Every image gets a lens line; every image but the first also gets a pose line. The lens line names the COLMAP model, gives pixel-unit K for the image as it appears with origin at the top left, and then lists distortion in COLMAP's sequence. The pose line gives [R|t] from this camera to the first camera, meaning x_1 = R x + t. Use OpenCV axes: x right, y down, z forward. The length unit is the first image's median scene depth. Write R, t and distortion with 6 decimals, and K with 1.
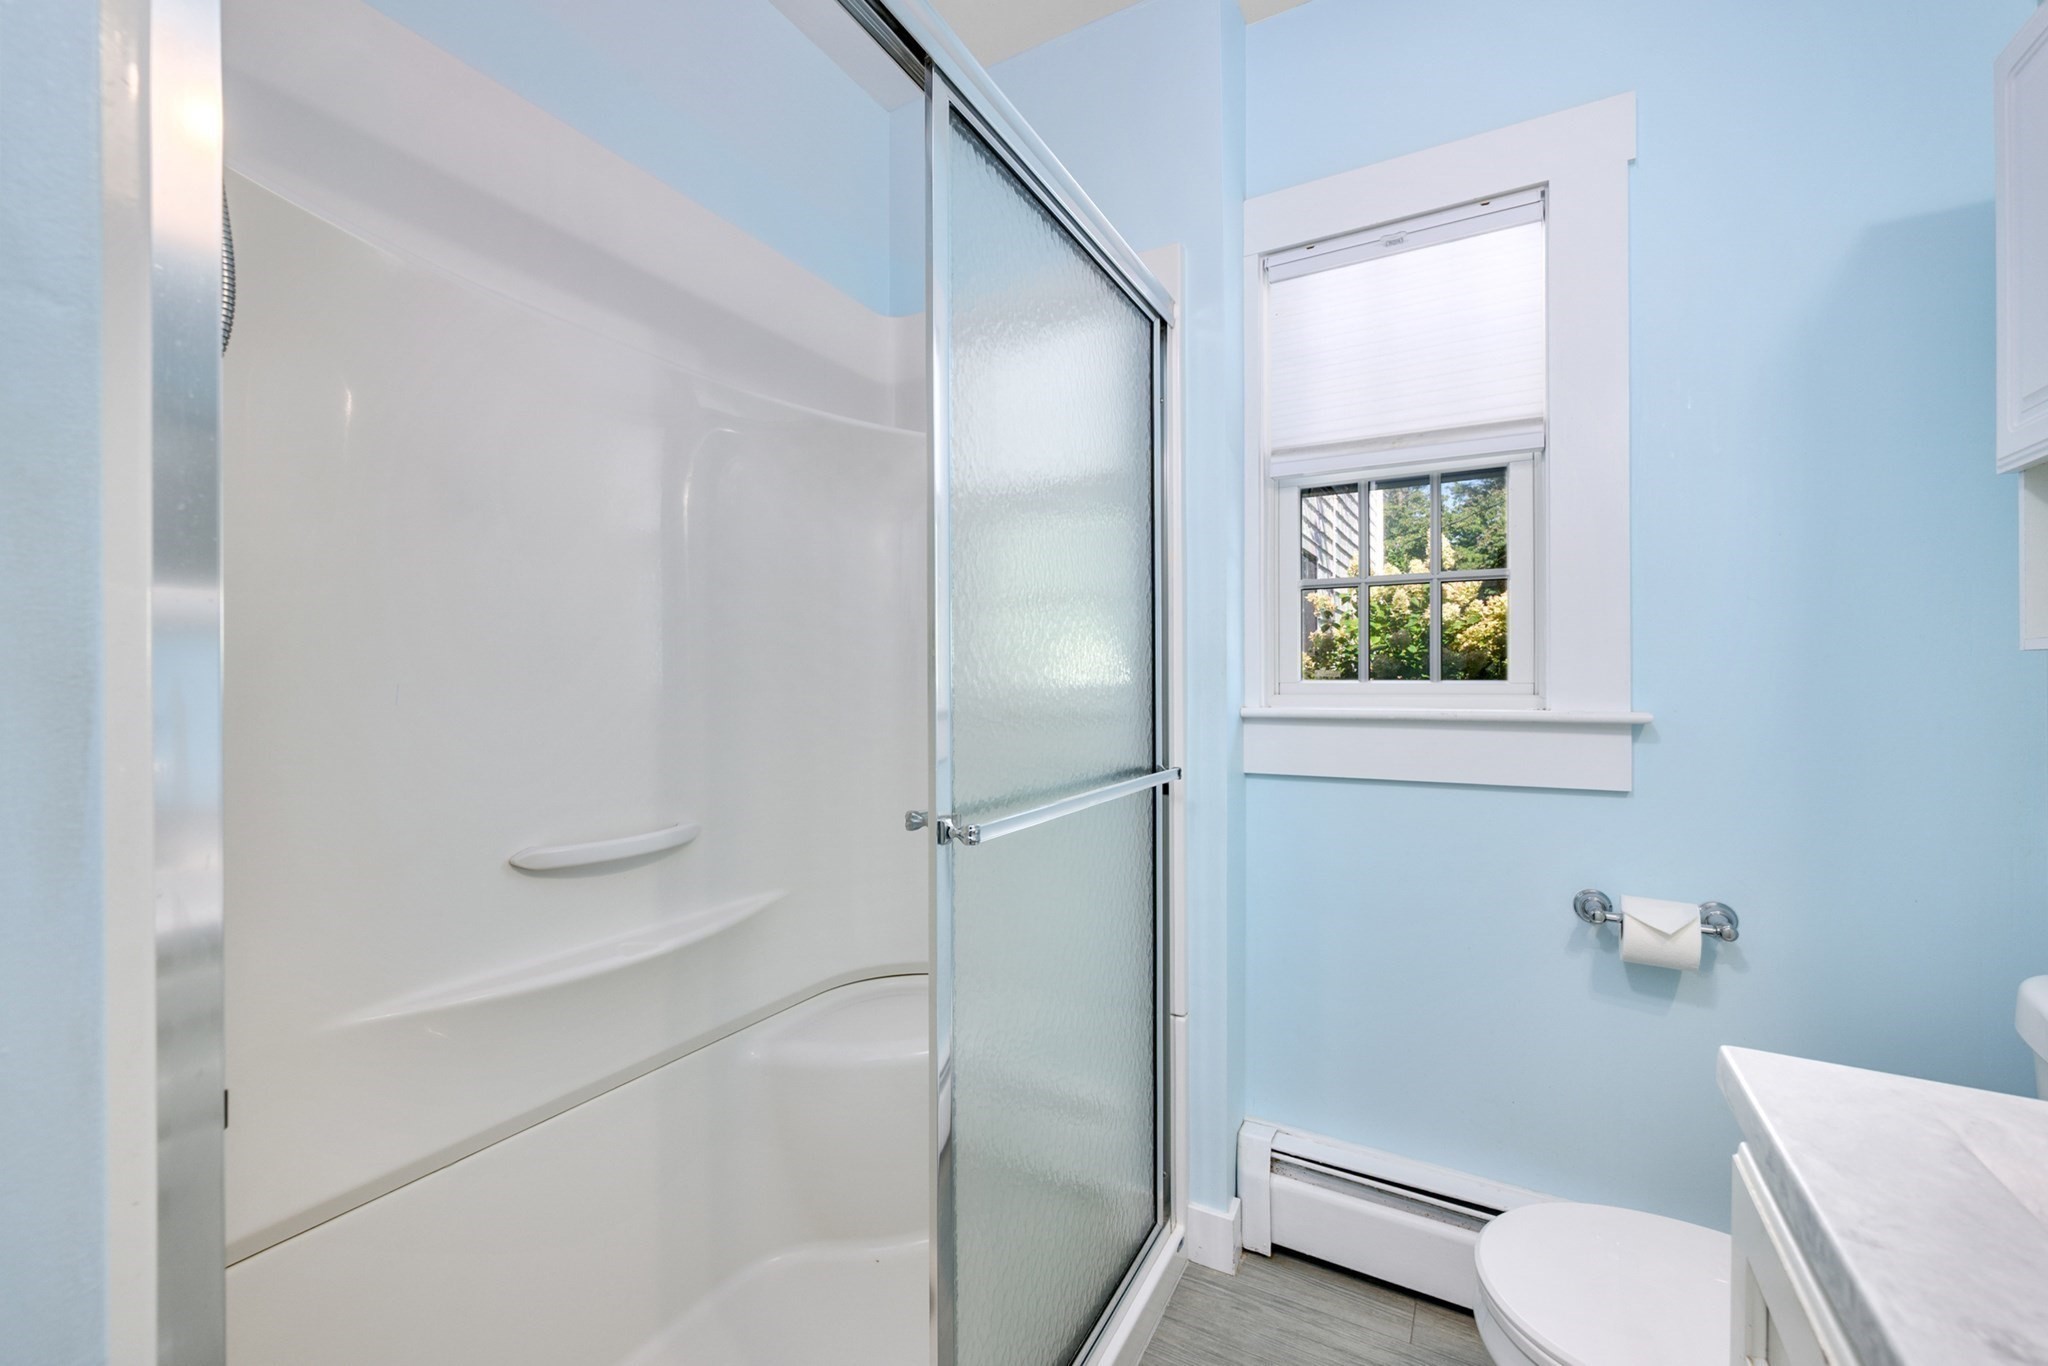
lens RADIAL K [[831.4, 0, 1024.0], [0, 831.4, 683.0], [0, 0, 1]] dist [0.001281, 0.000248]
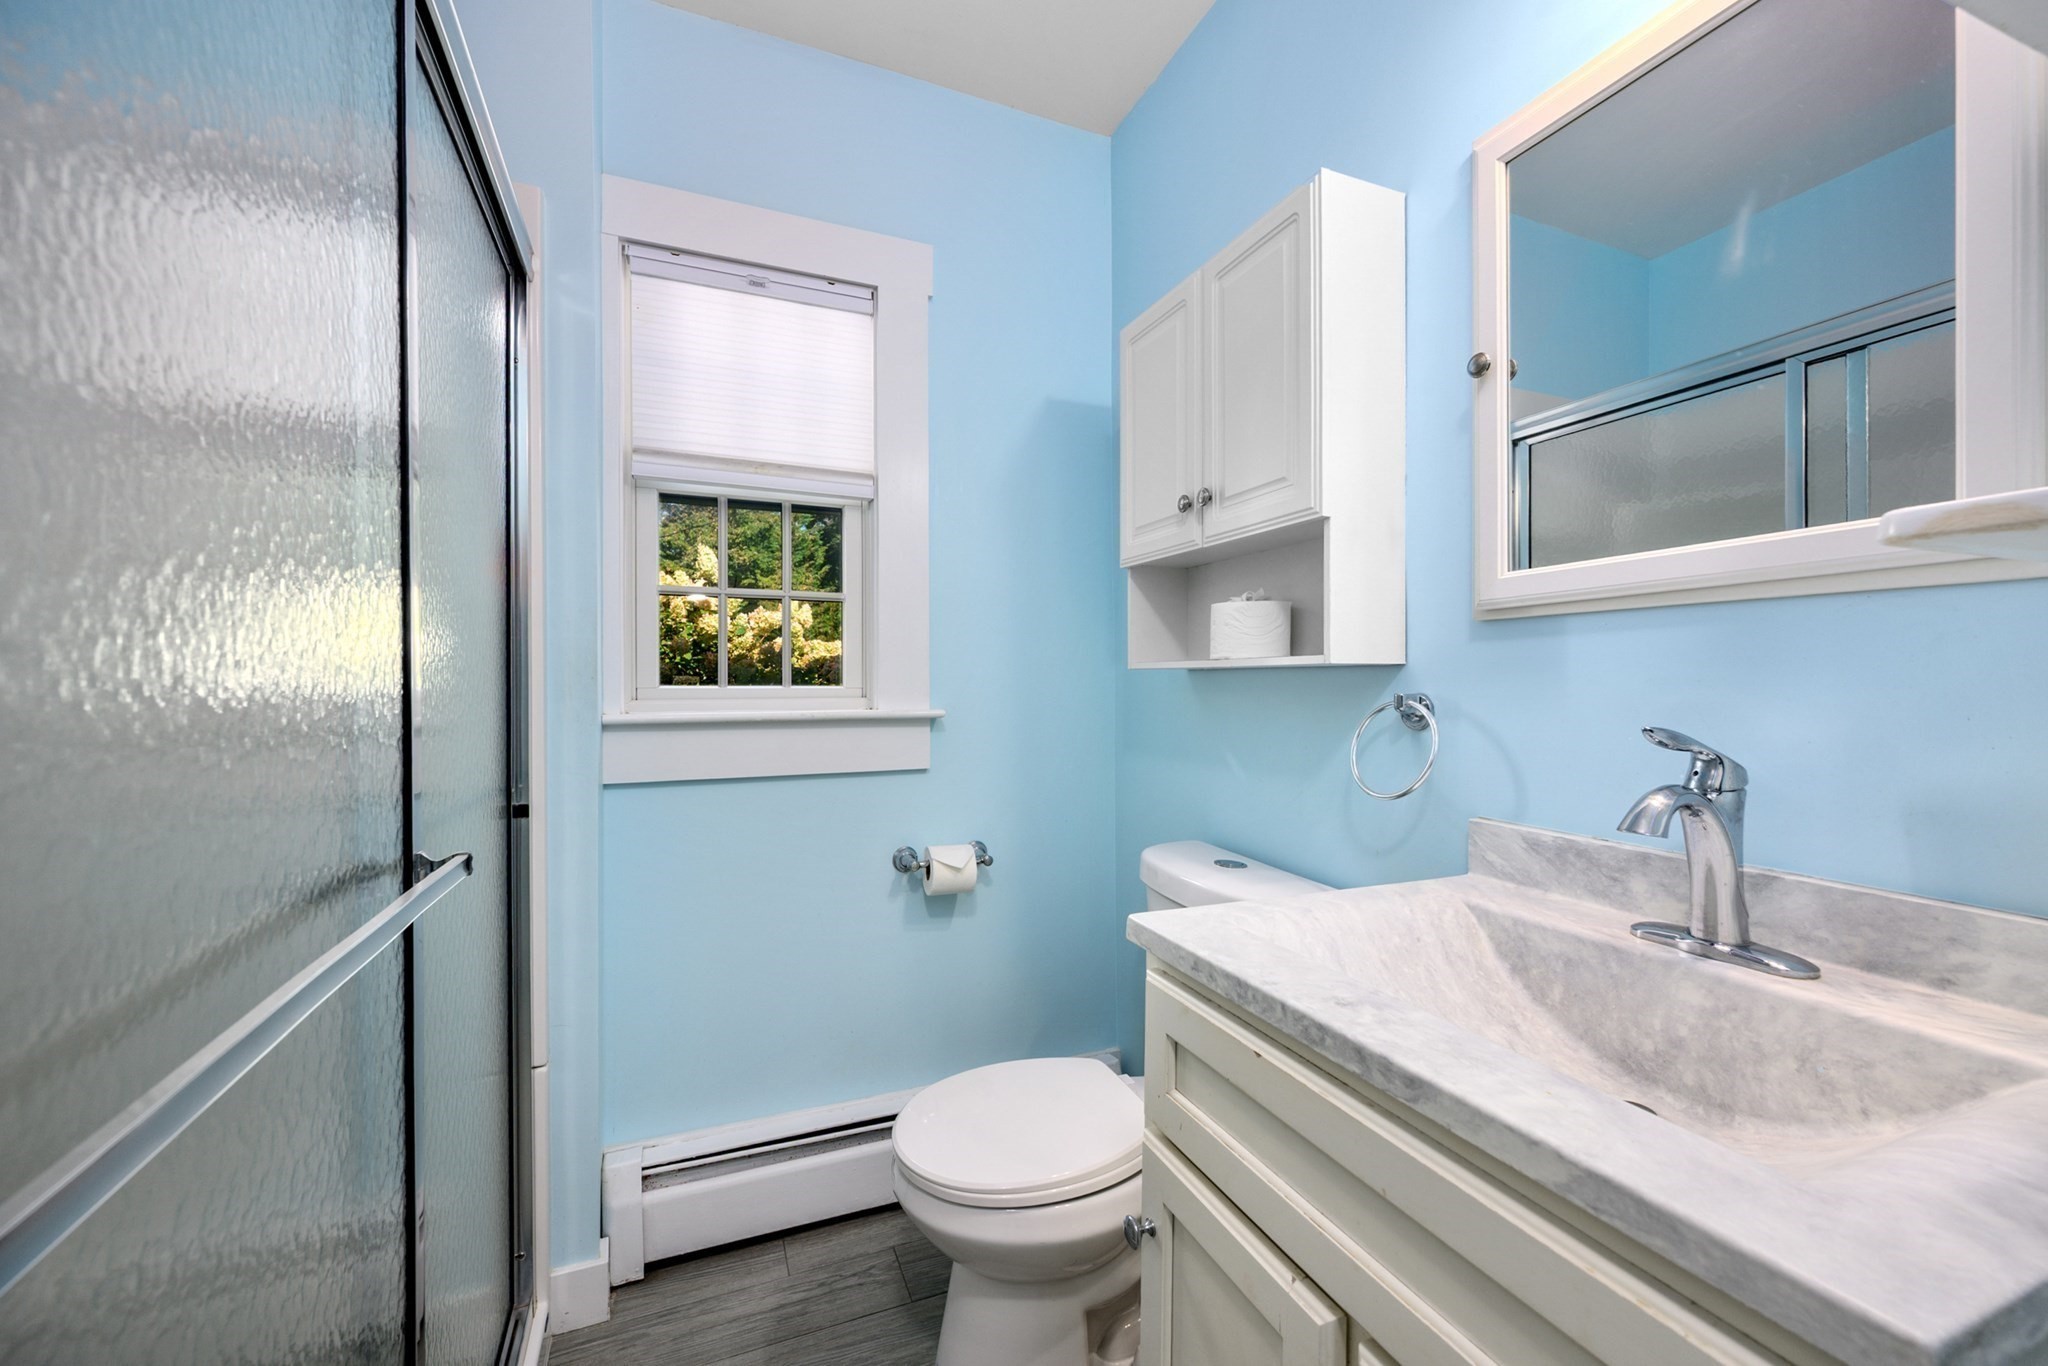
lens RADIAL K [[787.0, 0, 1023.9], [0, 787.0, 691.2], [0, 0, 1]] dist [-0.001799, -0.000593]
pose [[0.620556, -0.006132, 0.784138, -0.152663], [0.002493, 0.999980, 0.005847, -0.001170], [-0.784158, -0.001673, 0.620559, 0.086633]]
